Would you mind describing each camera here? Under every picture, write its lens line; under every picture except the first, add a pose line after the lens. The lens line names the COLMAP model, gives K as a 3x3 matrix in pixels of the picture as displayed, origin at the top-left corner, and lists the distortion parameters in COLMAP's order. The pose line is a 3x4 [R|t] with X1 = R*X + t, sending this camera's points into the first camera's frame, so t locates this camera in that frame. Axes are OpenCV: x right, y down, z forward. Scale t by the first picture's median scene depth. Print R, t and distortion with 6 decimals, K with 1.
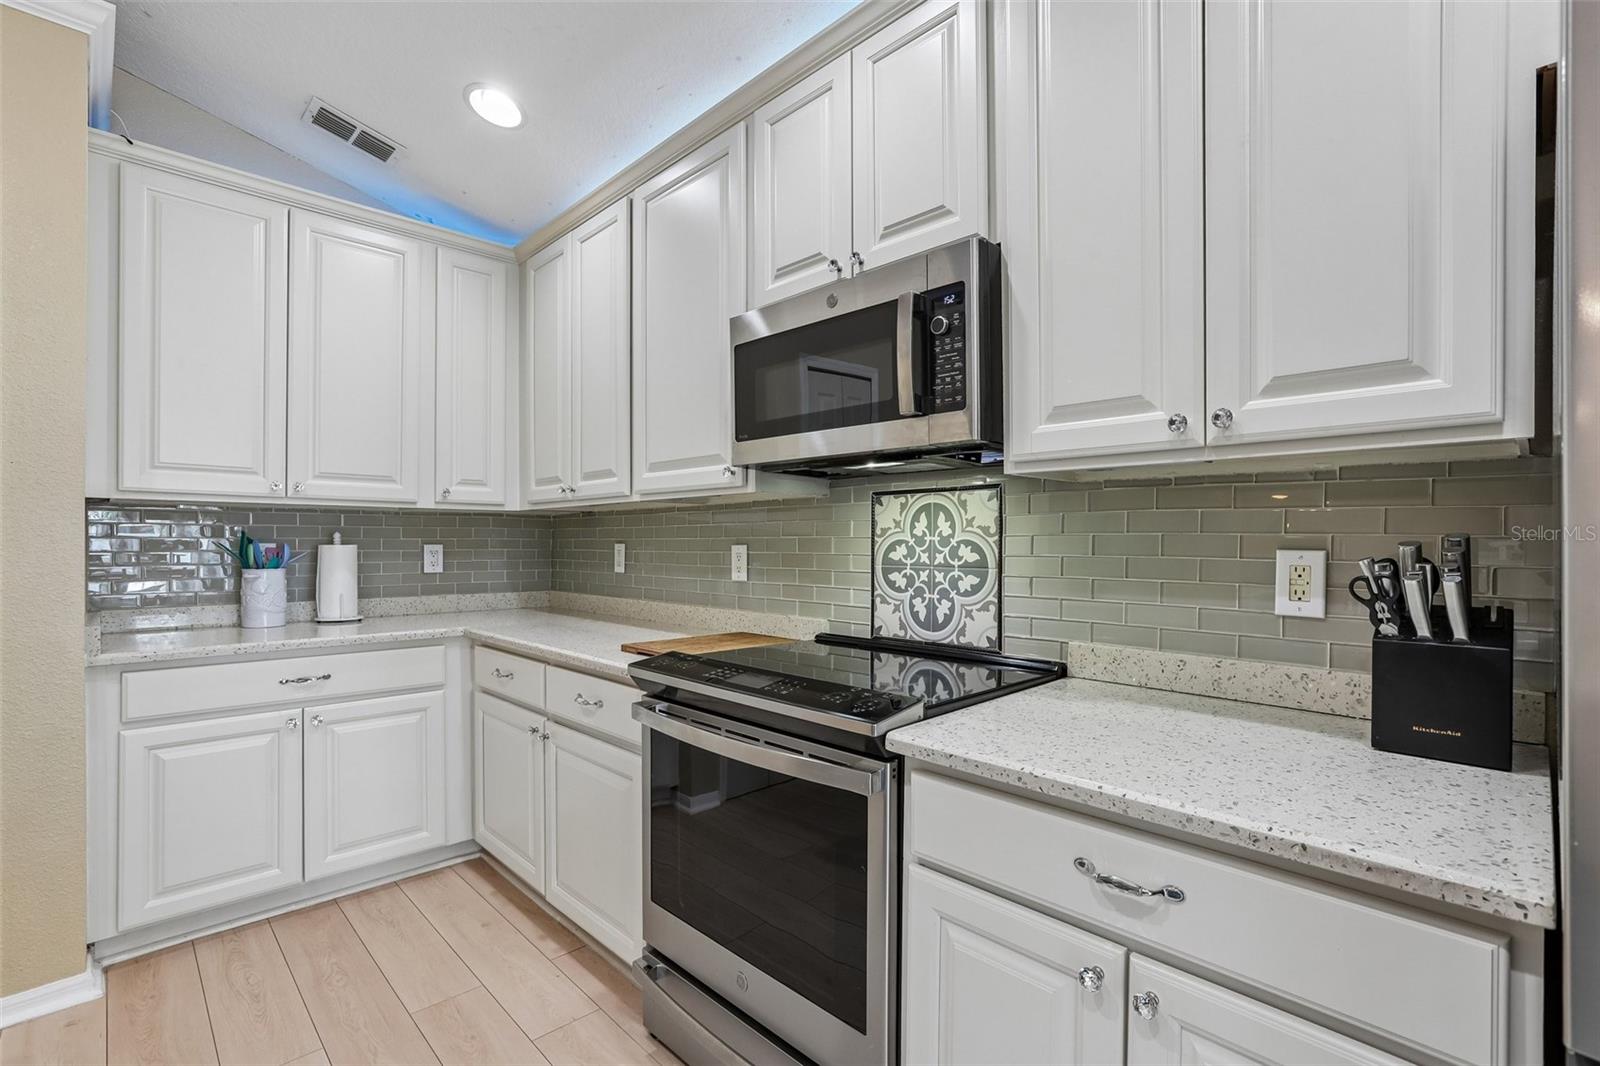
lens RADIAL K [[737.8, 0, 800.6], [0, 737.8, 539.1], [0, 0, 1]] dist [-0.043115, 0.026693]
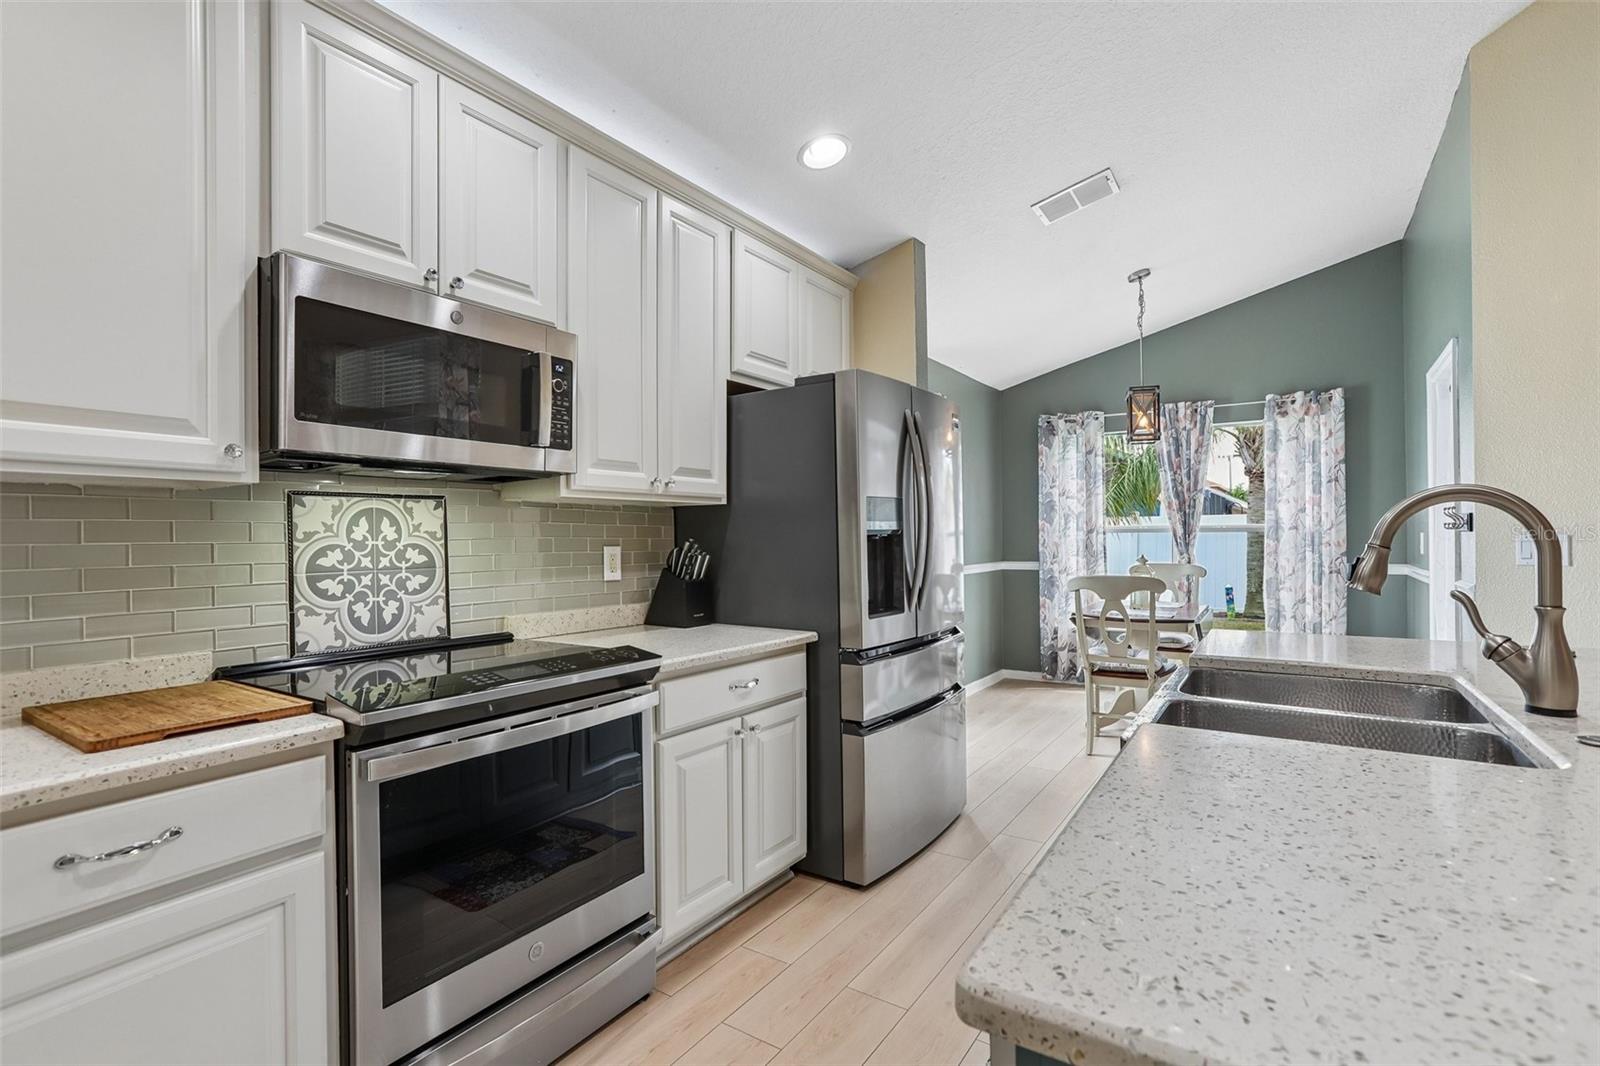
lens RADIAL K [[737.8, 0, 800.6], [0, 737.8, 539.1], [0, 0, 1]] dist [-0.043115, 0.026693]
pose [[-0.209516, -0.000484, 0.977805, -0.933311], [0.008816, 0.999958, 0.002384, -0.003078], [-0.977766, 0.009120, -0.209503, 0.635959]]
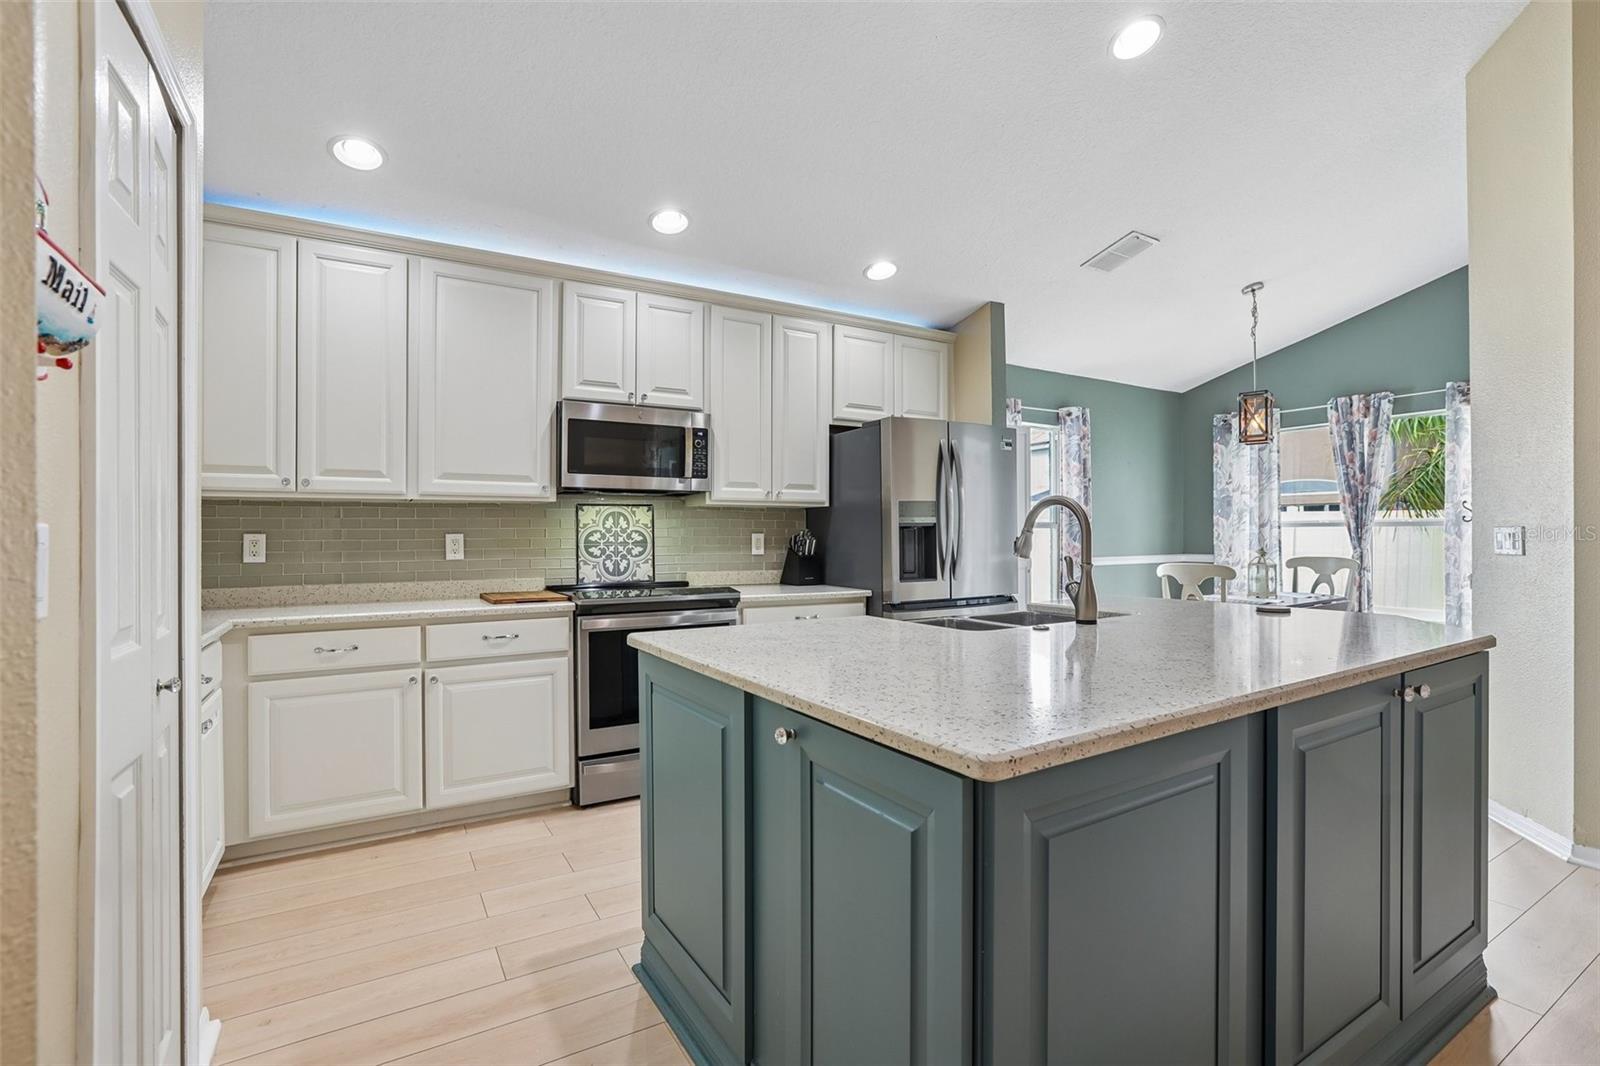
lens RADIAL K [[731.1, 0, 800.0], [0, 731.1, 533.0], [0, 0, 1]] dist [-0.052265, 0.025366]
pose [[0.223790, 0.002158, 0.974635, -1.618018], [0.003393, 0.999990, -0.002993, 0.016457], [-0.974632, 0.003977, 0.223780, 0.082157]]
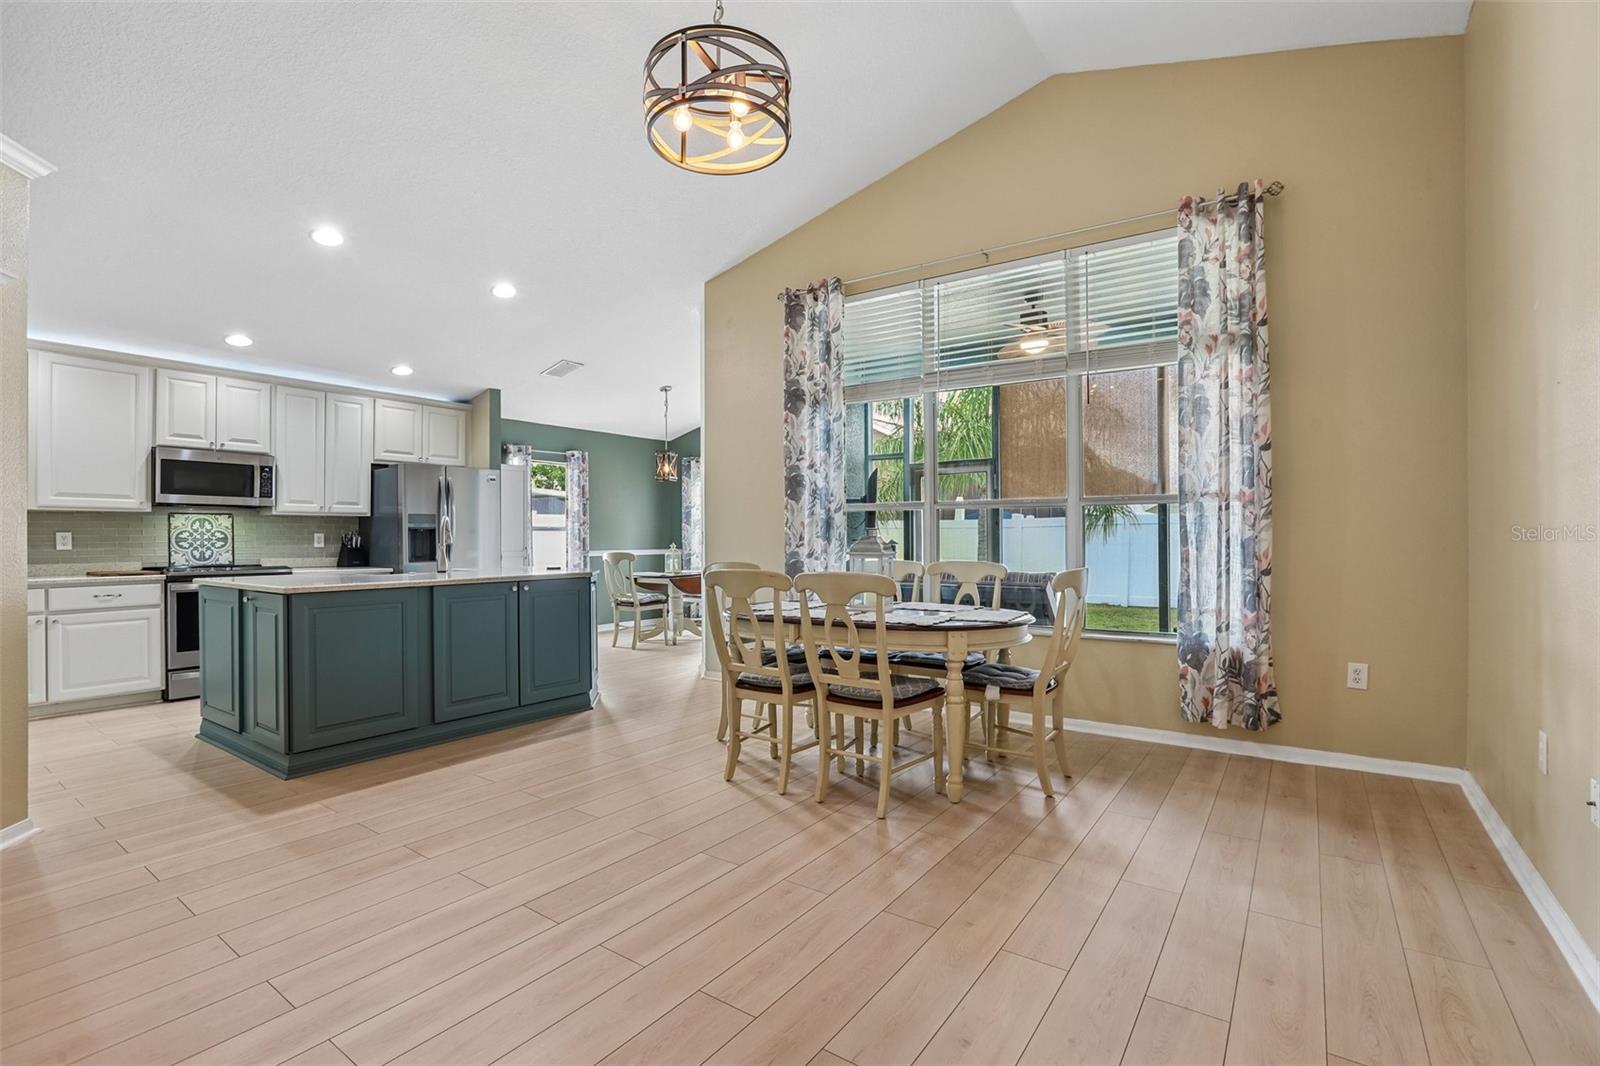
lens RADIAL K [[724.7, 0, 796.3], [0, 724.7, 538.3], [0, 0, 1]] dist [-0.055546, 0.023817]
pose [[-0.190055, -0.001075, 0.981773, -3.050097], [0.000773, 0.999999, 0.001245, 0.031129], [-0.981773, 0.000996, -0.190054, -0.801655]]
